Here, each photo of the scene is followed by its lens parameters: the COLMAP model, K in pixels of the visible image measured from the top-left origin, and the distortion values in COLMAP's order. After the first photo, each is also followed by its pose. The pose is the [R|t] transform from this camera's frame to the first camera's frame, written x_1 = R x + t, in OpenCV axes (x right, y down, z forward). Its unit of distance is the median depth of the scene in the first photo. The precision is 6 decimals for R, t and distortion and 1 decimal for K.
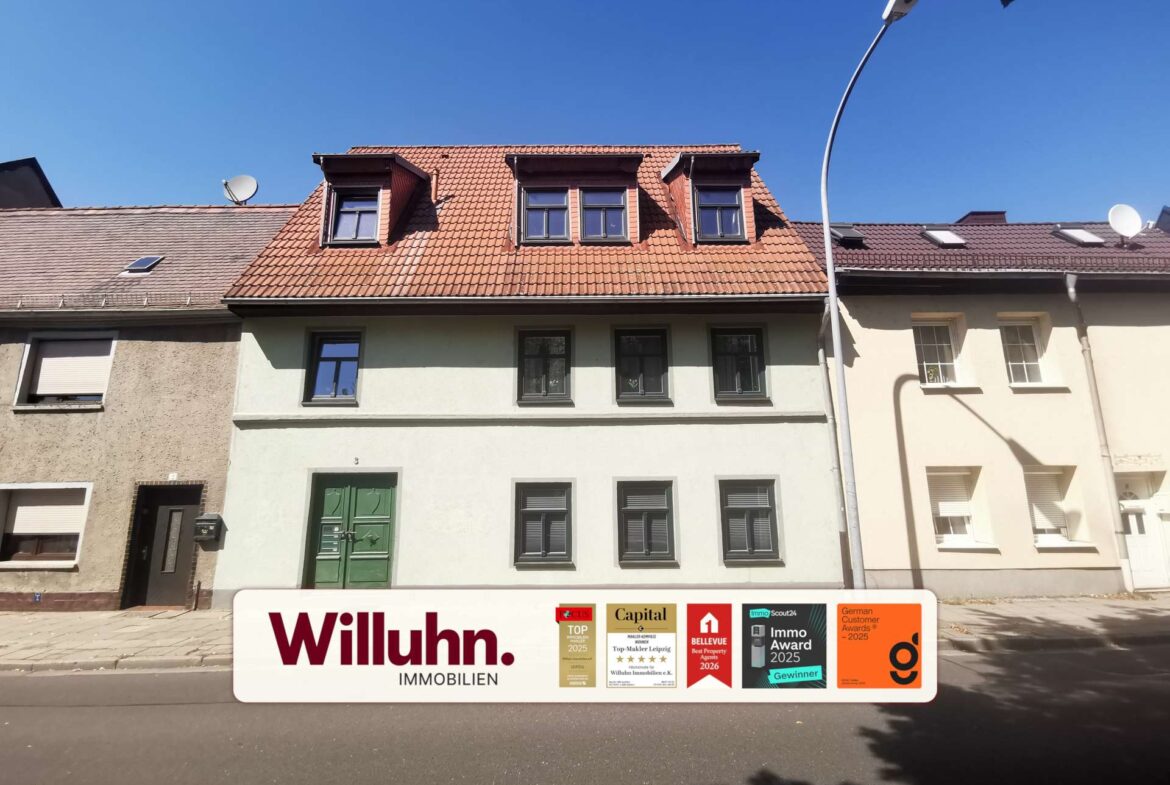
lens RADIAL K [[541.9, 0, 585.0], [0, 541.9, 392.5], [0, 0, 1]] dist [-0.001876, -0.000621]
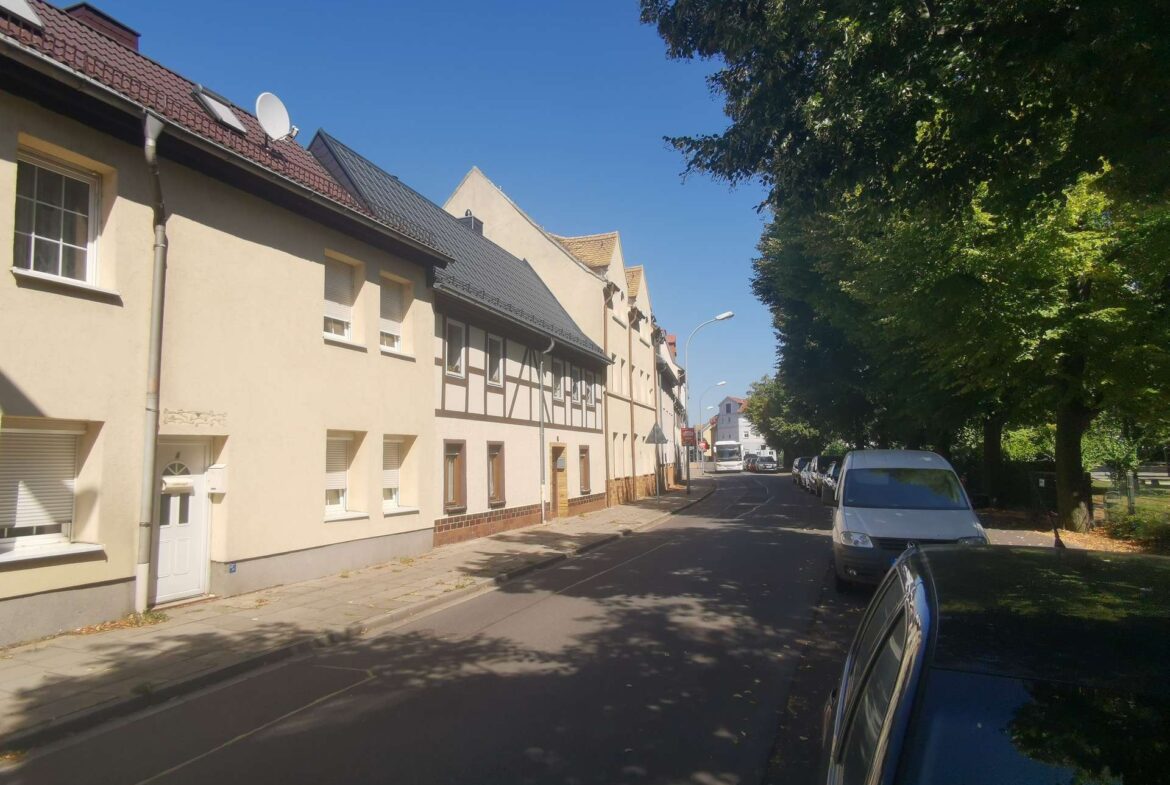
lens RADIAL K [[713.6, 0, 585.0], [0, 713.6, 392.5], [0, 0, 1]] dist [-0.004239, -0.001423]
pose [[0.380722, 0.089943, 0.920305, 0.357549], [-0.170507, 0.985020, -0.025731, 0.028662], [-0.908834, -0.147122, 0.390354, 0.183236]]
